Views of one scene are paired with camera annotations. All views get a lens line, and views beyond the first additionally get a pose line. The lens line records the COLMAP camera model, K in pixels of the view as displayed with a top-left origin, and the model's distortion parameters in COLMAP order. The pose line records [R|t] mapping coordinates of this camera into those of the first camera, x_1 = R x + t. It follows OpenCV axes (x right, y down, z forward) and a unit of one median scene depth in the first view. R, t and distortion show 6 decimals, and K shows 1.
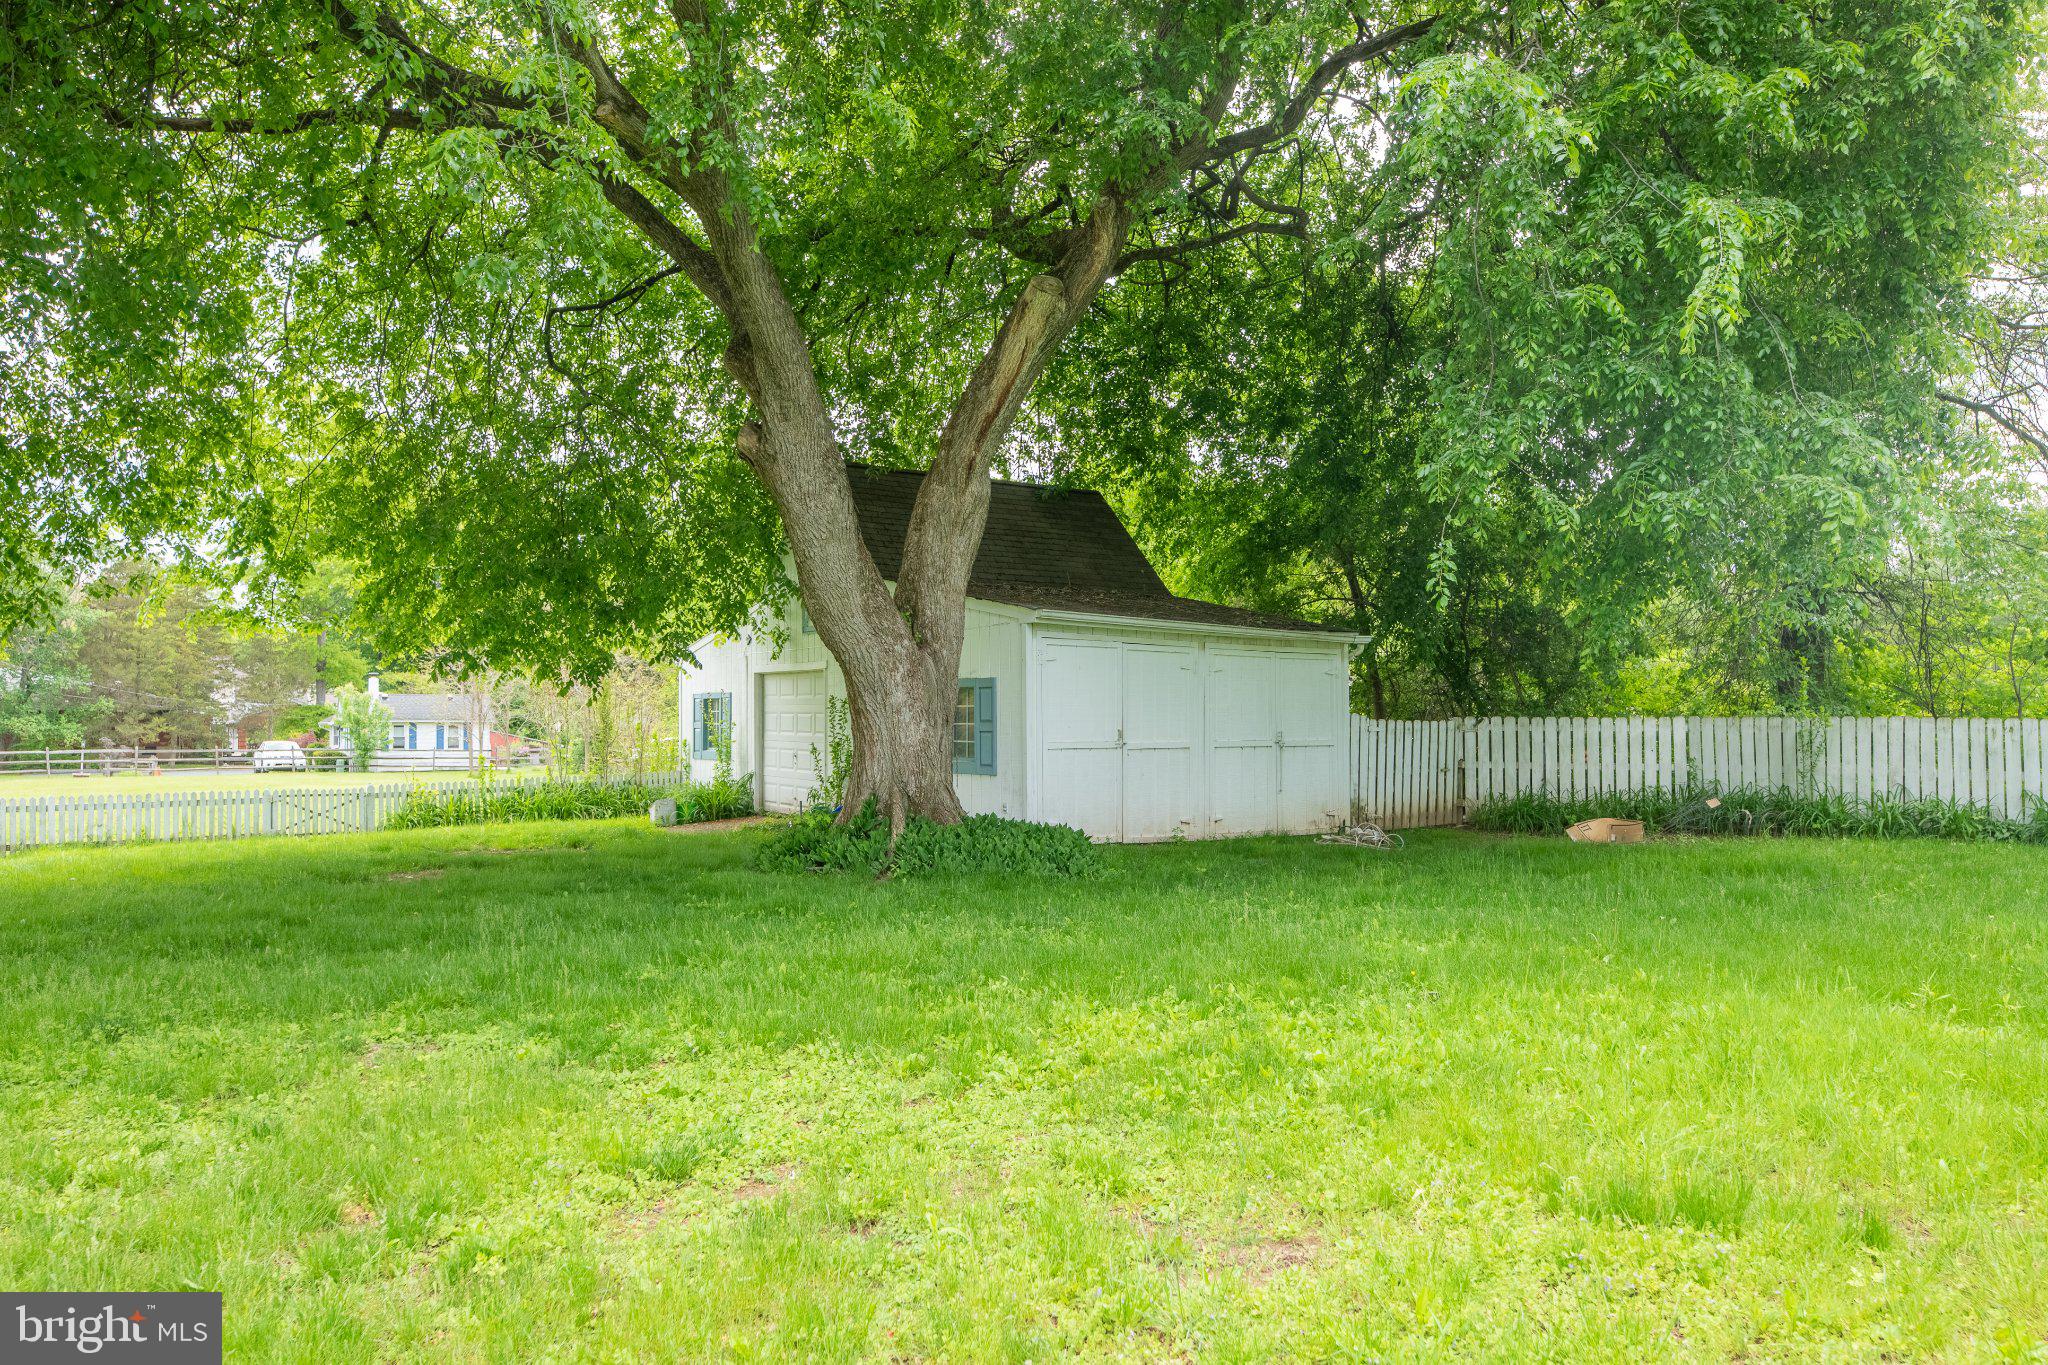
lens RADIAL K [[1325.9, 0, 1027.8], [0, 1325.9, 686.1], [0, 0, 1]] dist [0.012368, -0.001553]
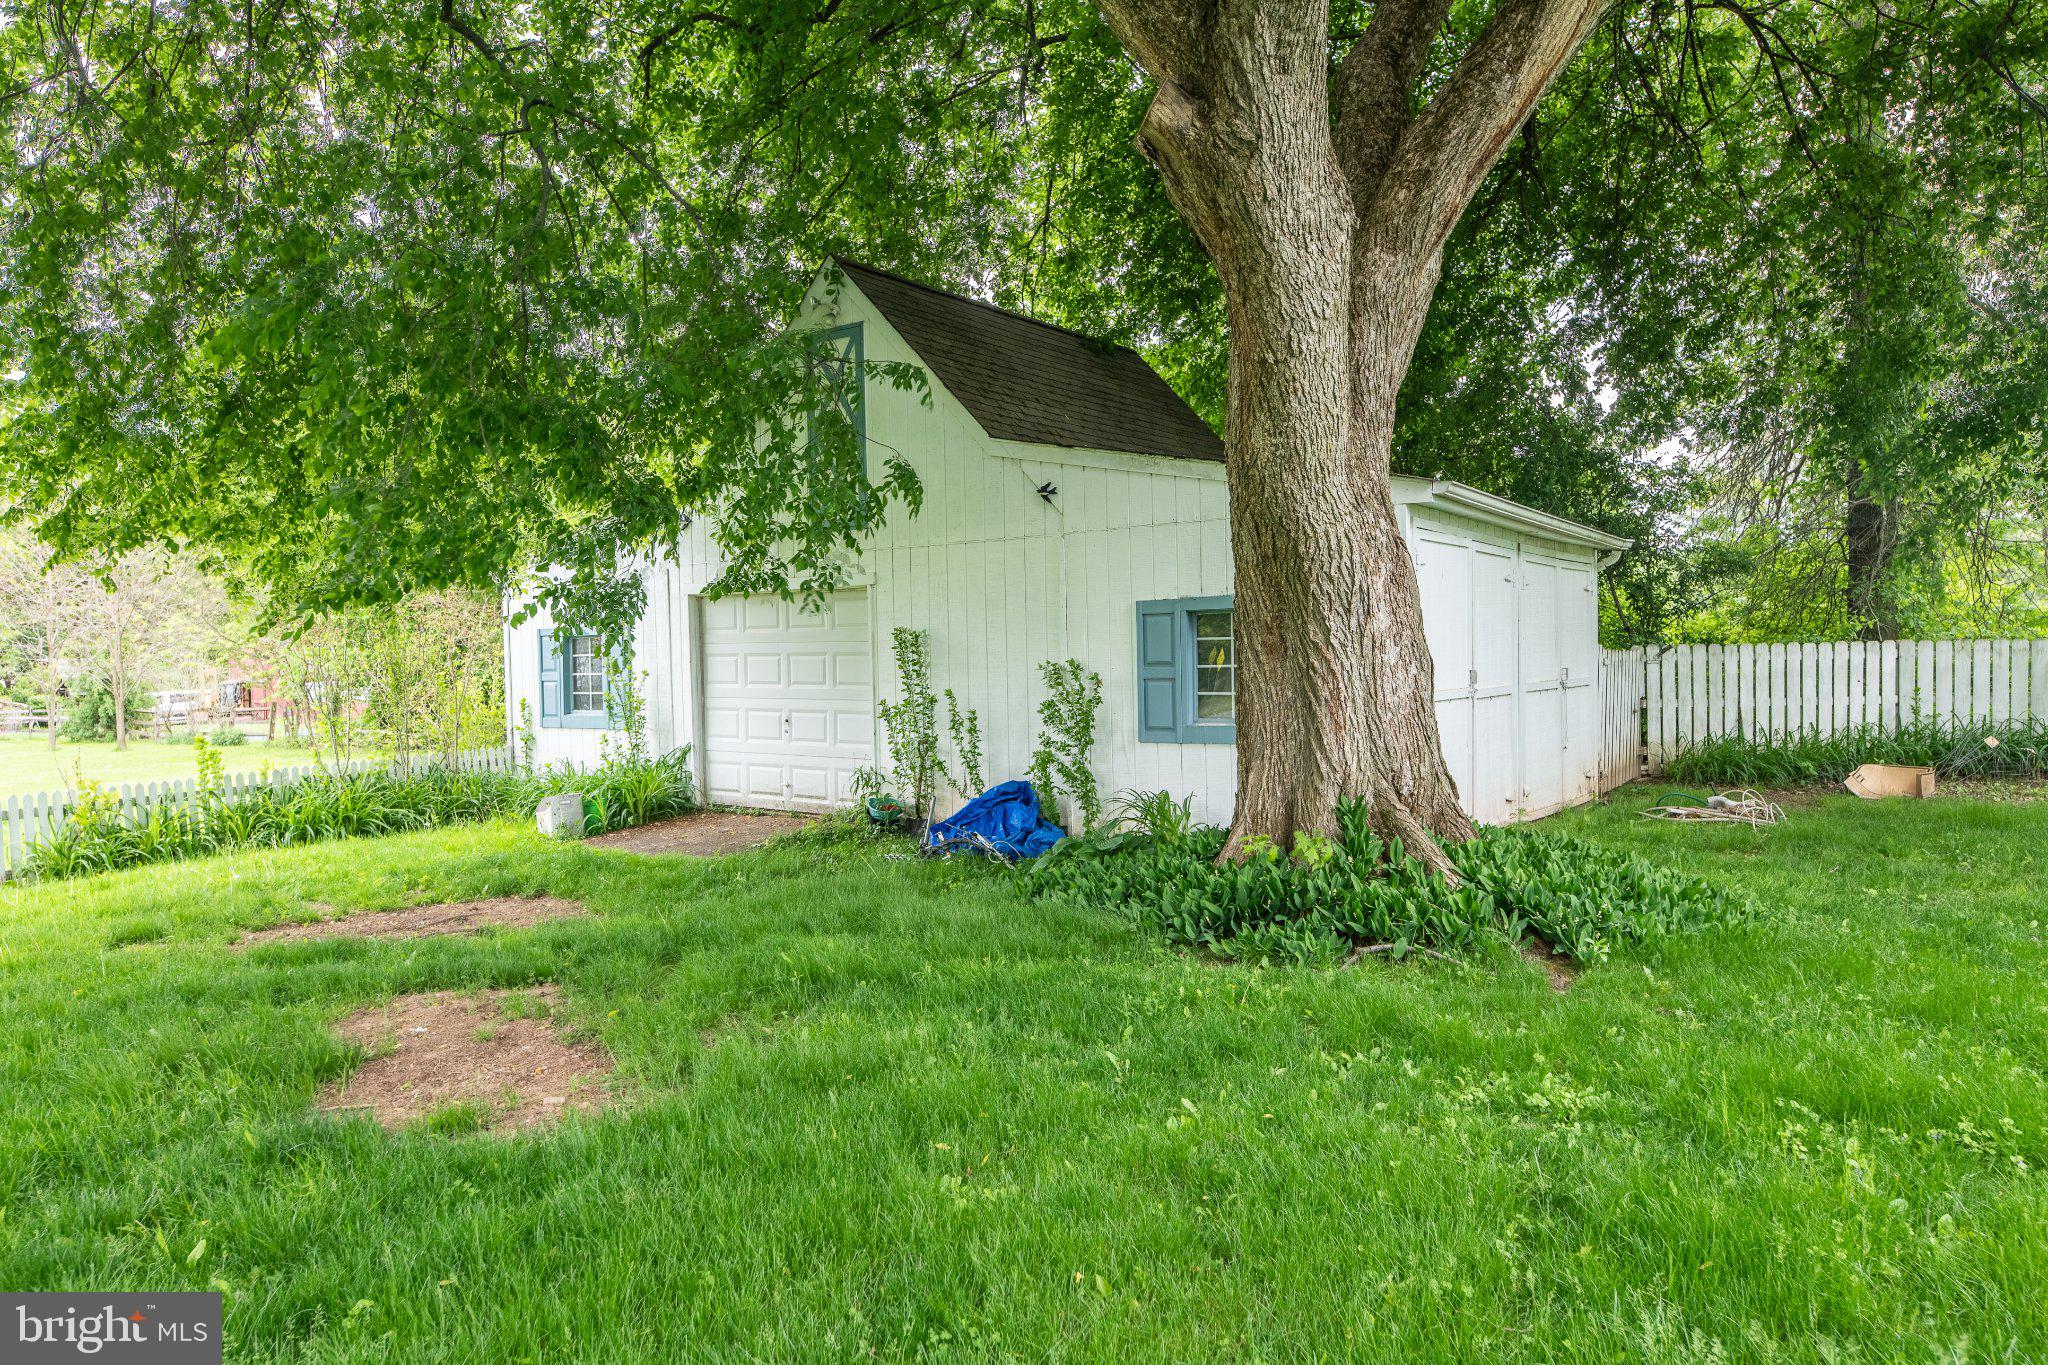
lens RADIAL K [[1325.9, 0, 1027.8], [0, 1325.9, 686.1], [0, 0, 1]] dist [0.012368, -0.001553]
pose [[0.940865, -0.025533, 0.337818, -0.301417], [0.009753, 0.998784, 0.048329, 0.005238], [-0.338641, -0.042177, 0.939970, 0.365404]]
